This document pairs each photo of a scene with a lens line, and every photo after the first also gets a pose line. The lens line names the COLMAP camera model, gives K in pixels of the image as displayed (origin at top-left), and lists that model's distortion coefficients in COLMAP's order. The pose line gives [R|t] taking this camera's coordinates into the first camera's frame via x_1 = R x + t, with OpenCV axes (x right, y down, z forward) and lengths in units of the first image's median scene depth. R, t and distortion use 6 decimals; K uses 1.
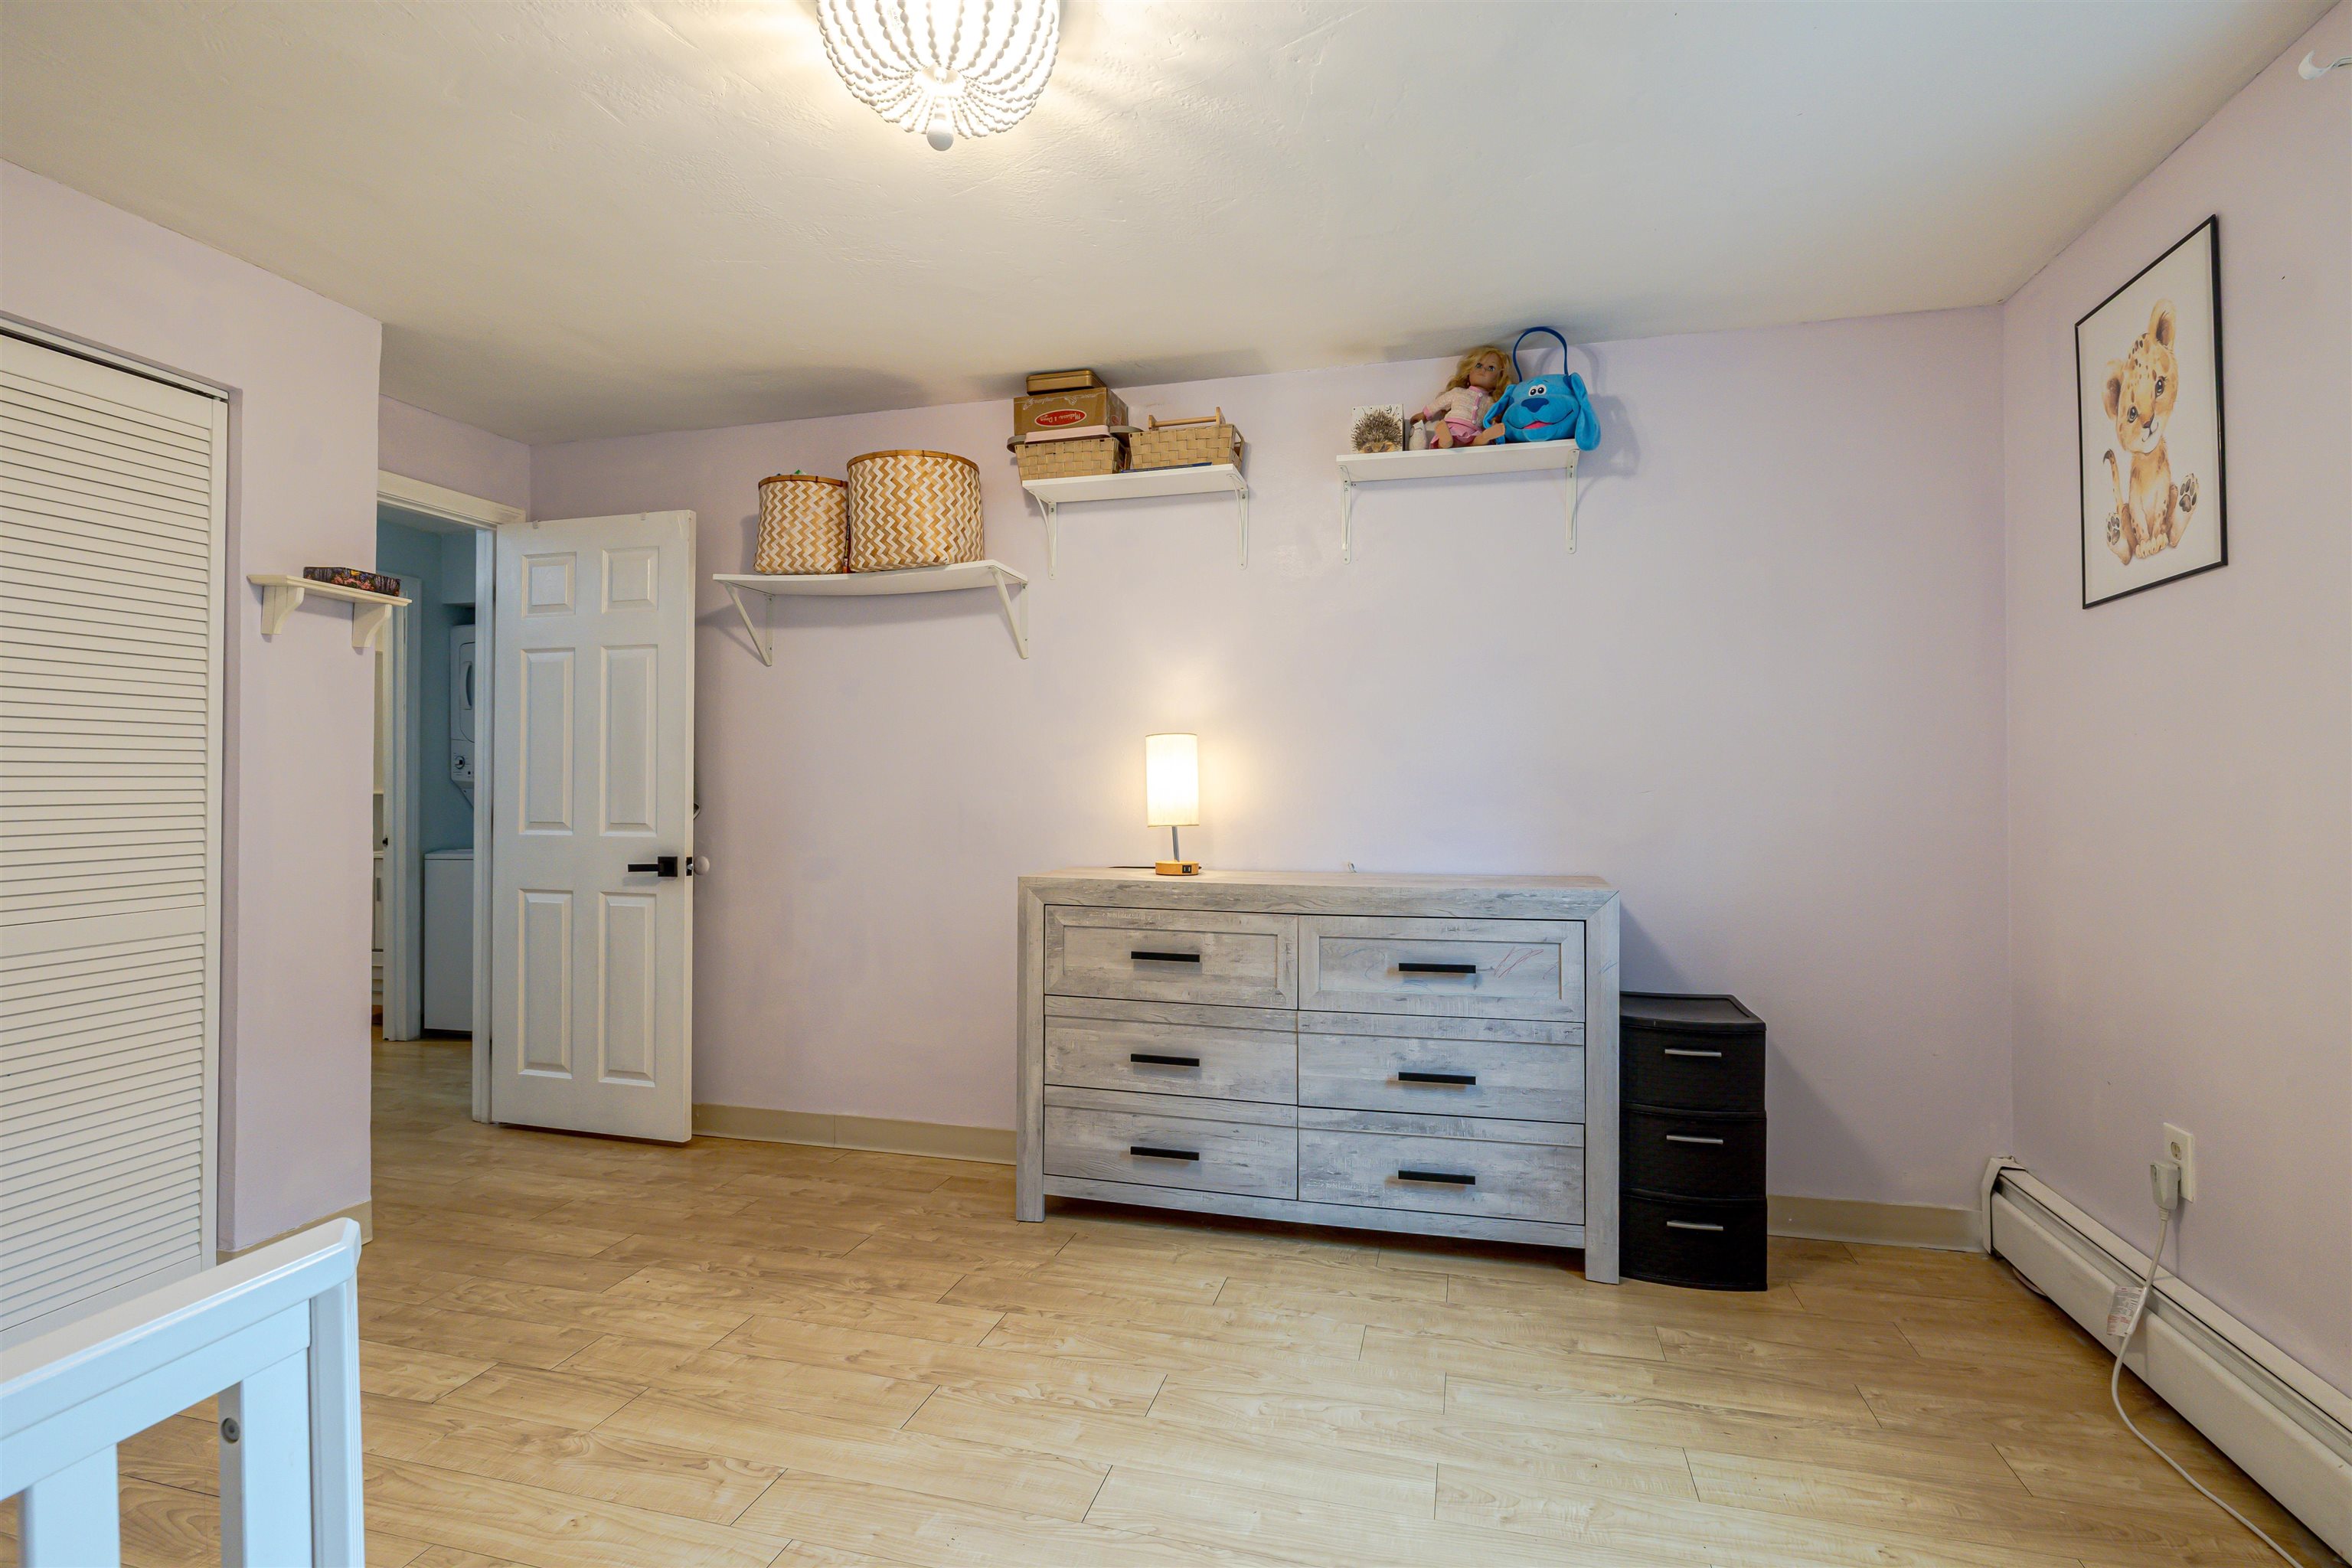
lens RADIAL K [[1112.5, 0, 1177.7], [0, 1112.5, 784.7], [0, 0, 1]] dist [-0.009281, 0.002712]
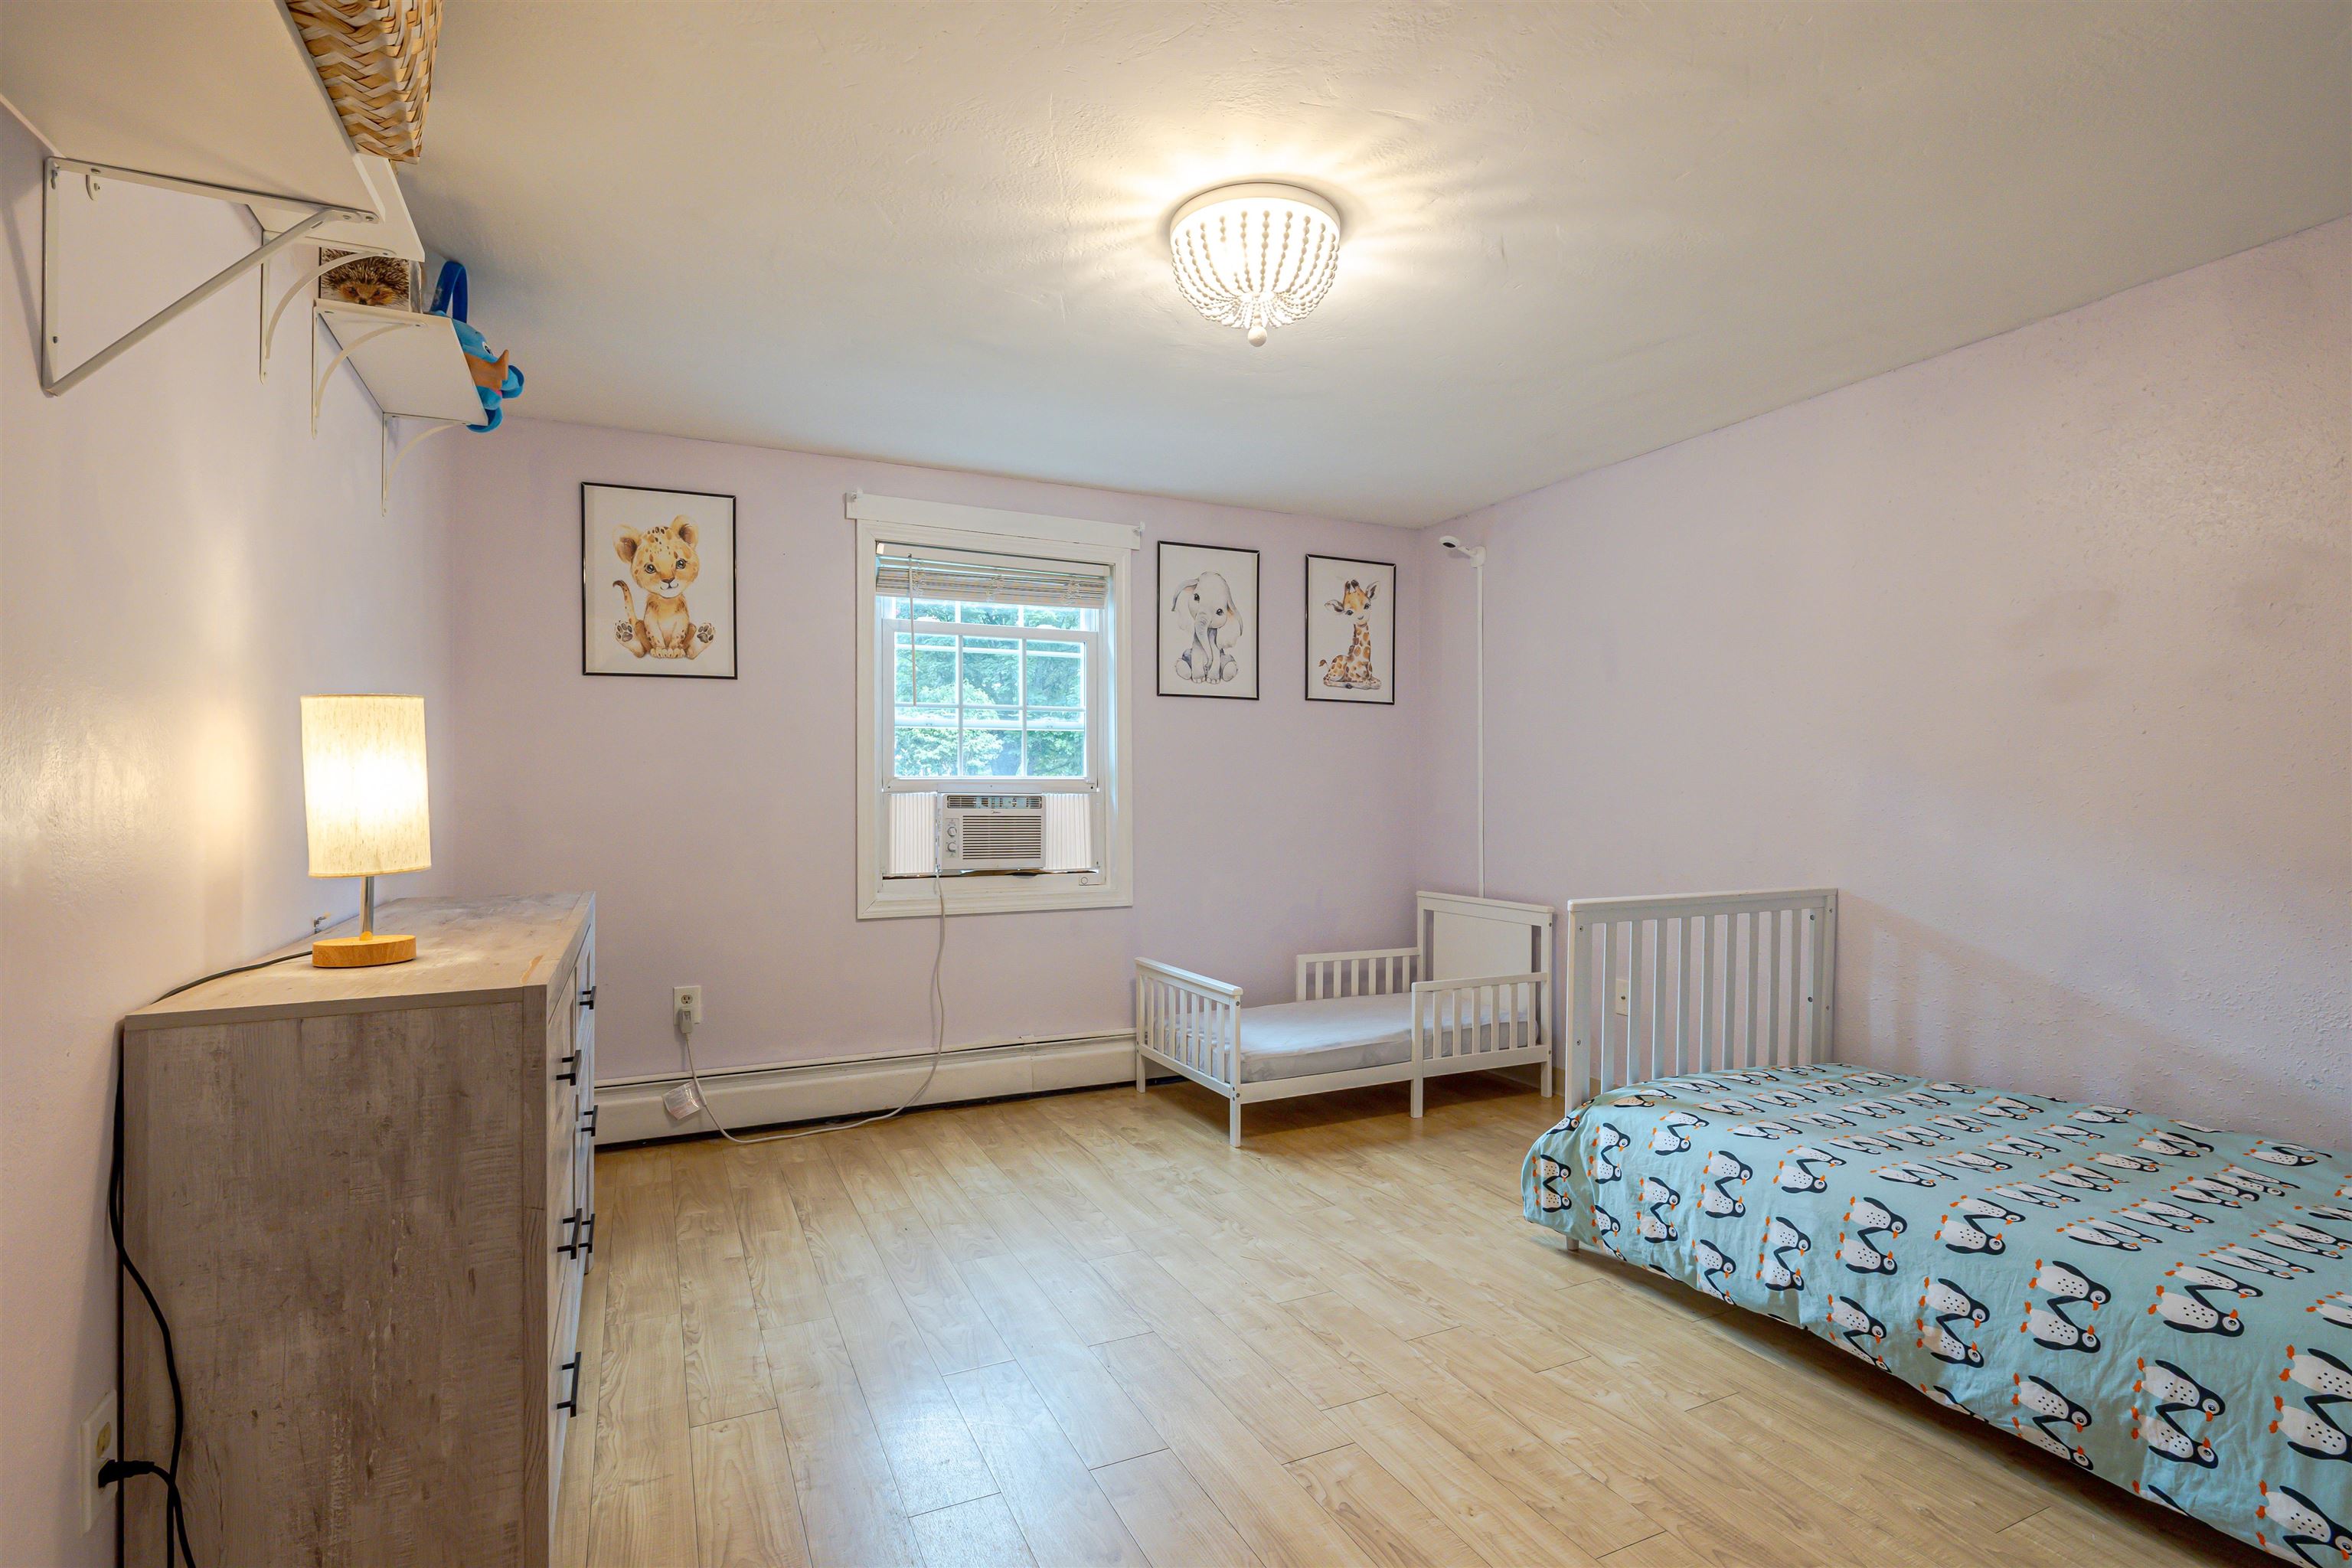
lens RADIAL K [[1112.5, 0, 1175.0], [0, 1112.5, 781.4], [0, 0, 1]] dist [-0.009281, 0.002712]
pose [[-0.648808, 0.007443, 0.760916, -0.900555], [0.001169, 0.999961, -0.008784, -0.000864], [-0.760951, -0.004809, -0.648791, 1.465821]]
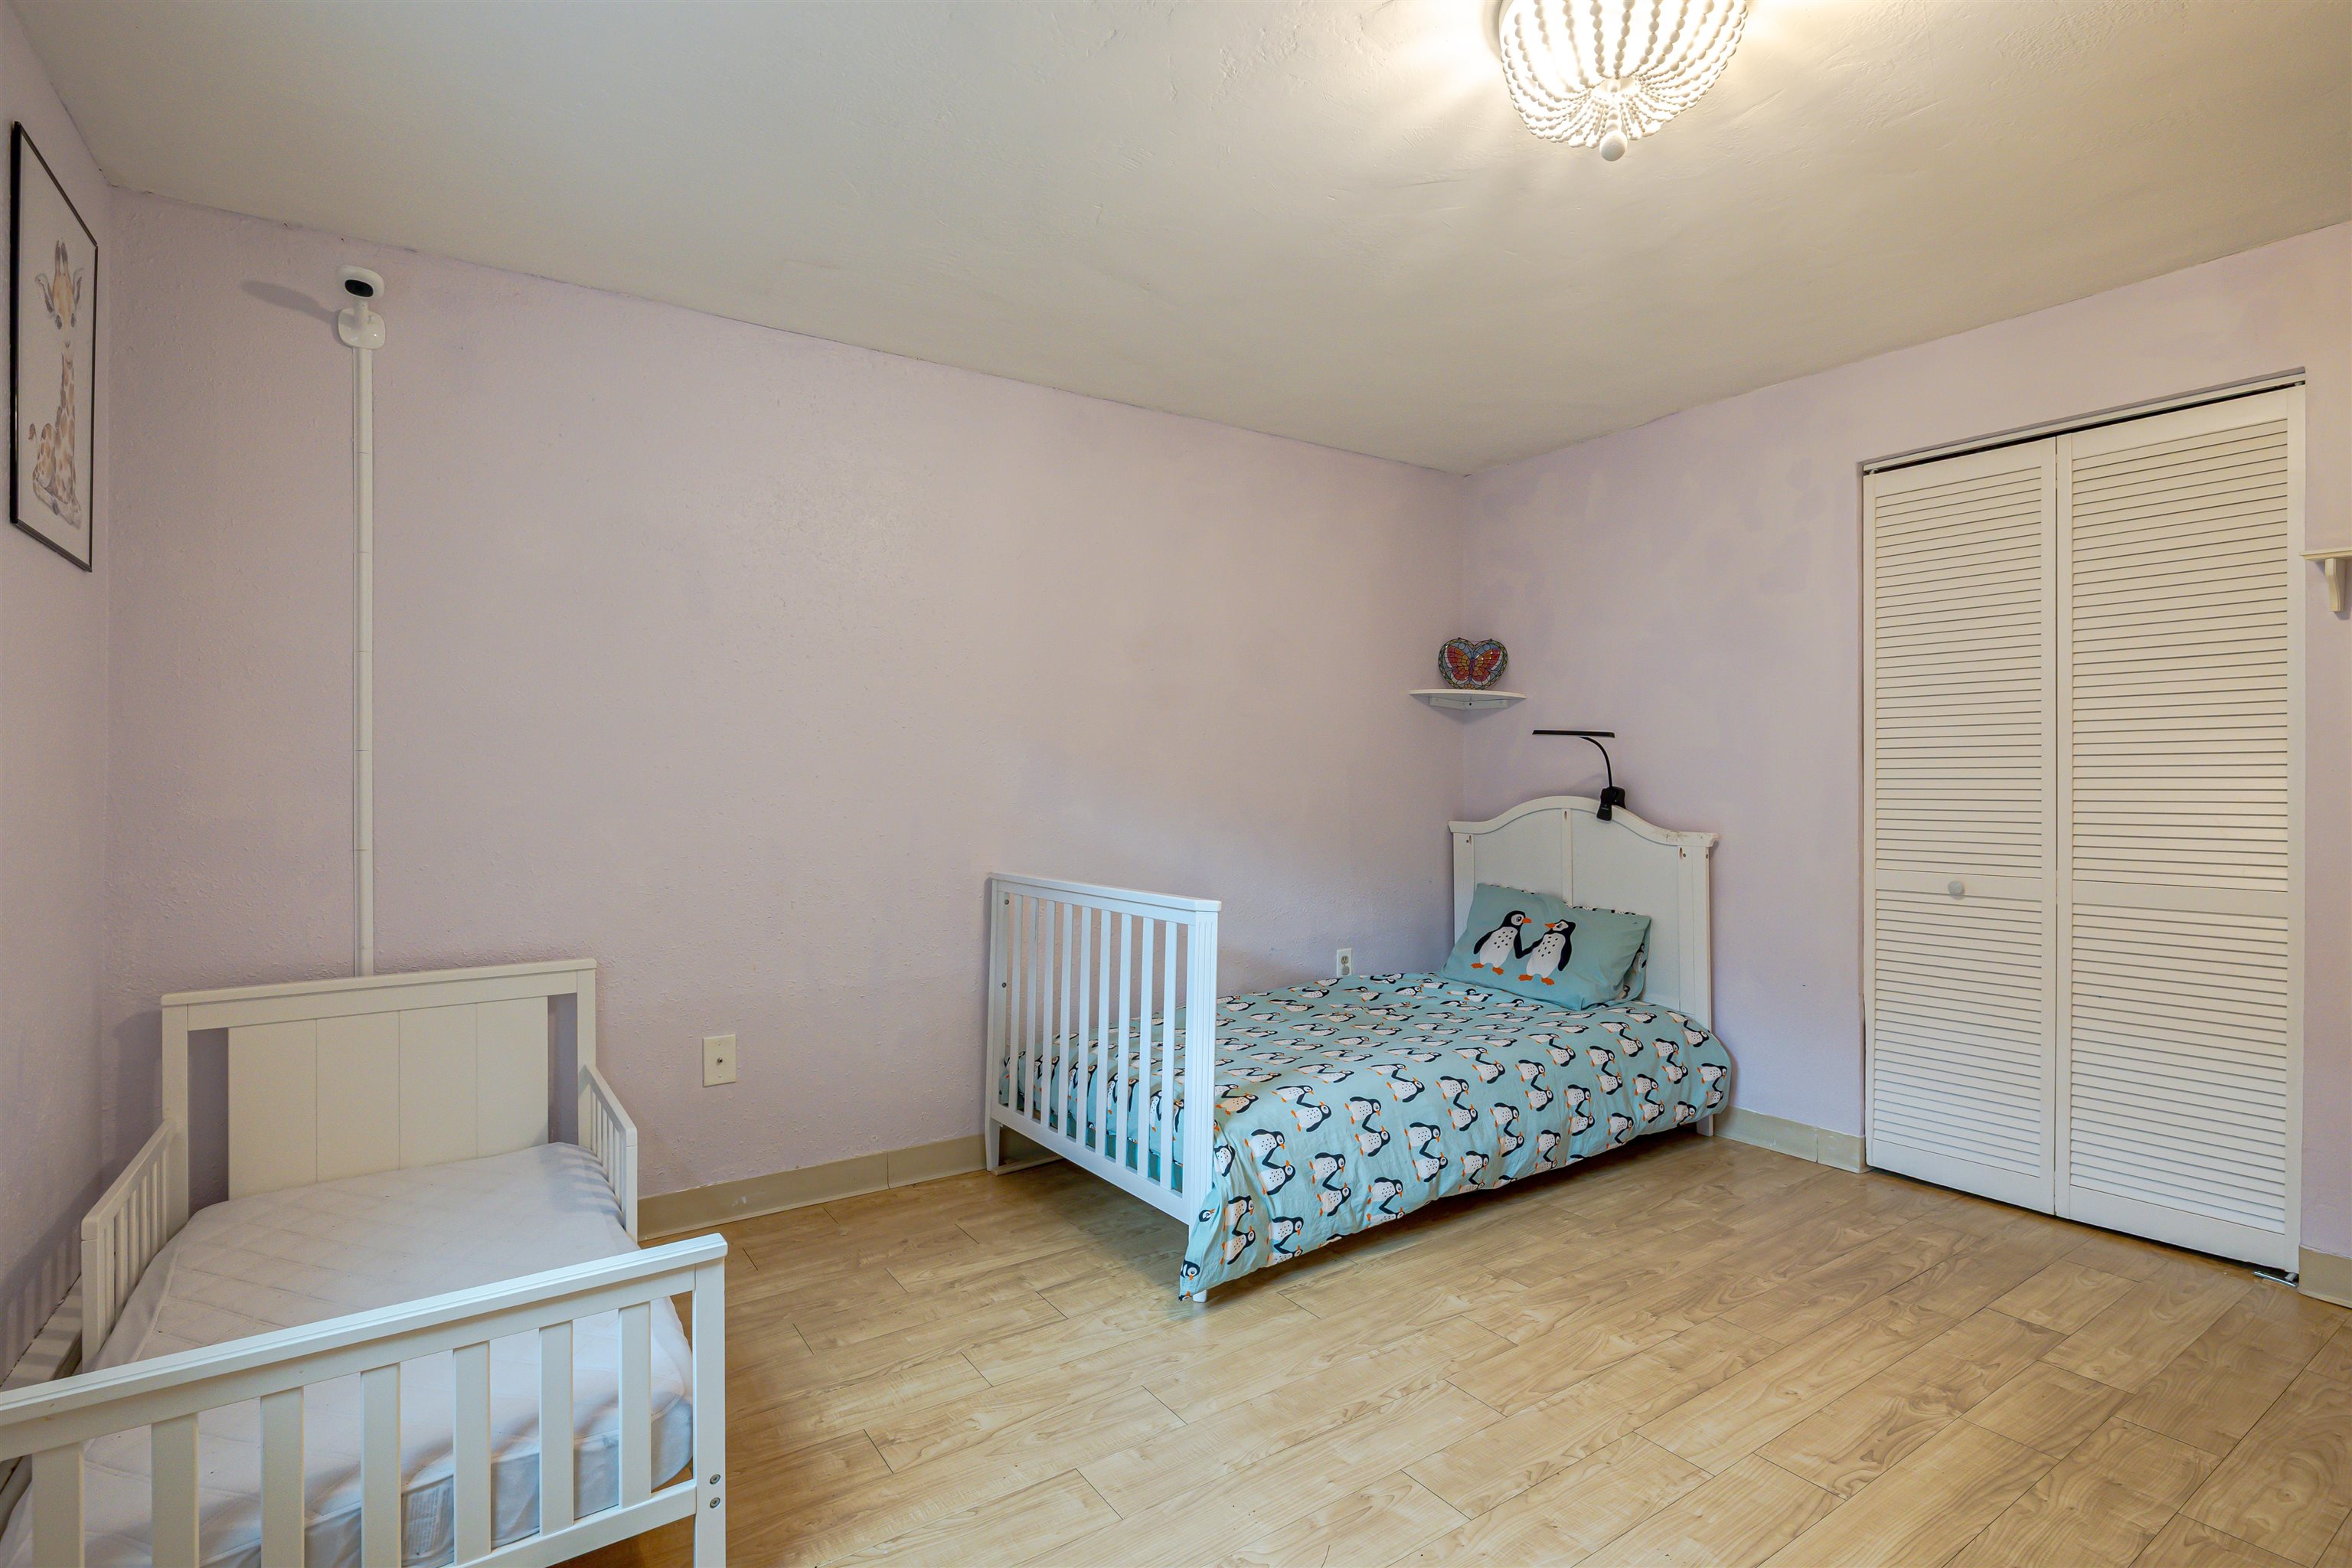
lens RADIAL K [[1112.5, 0, 1174.2], [0, 1112.5, 780.1], [0, 0, 1]] dist [-0.009281, 0.002712]
pose [[-0.659535, 0.003115, -0.751667, 0.613156], [0.001239, 0.999995, 0.003057, 0.002638], [0.751673, 0.001085, -0.659535, 1.003418]]
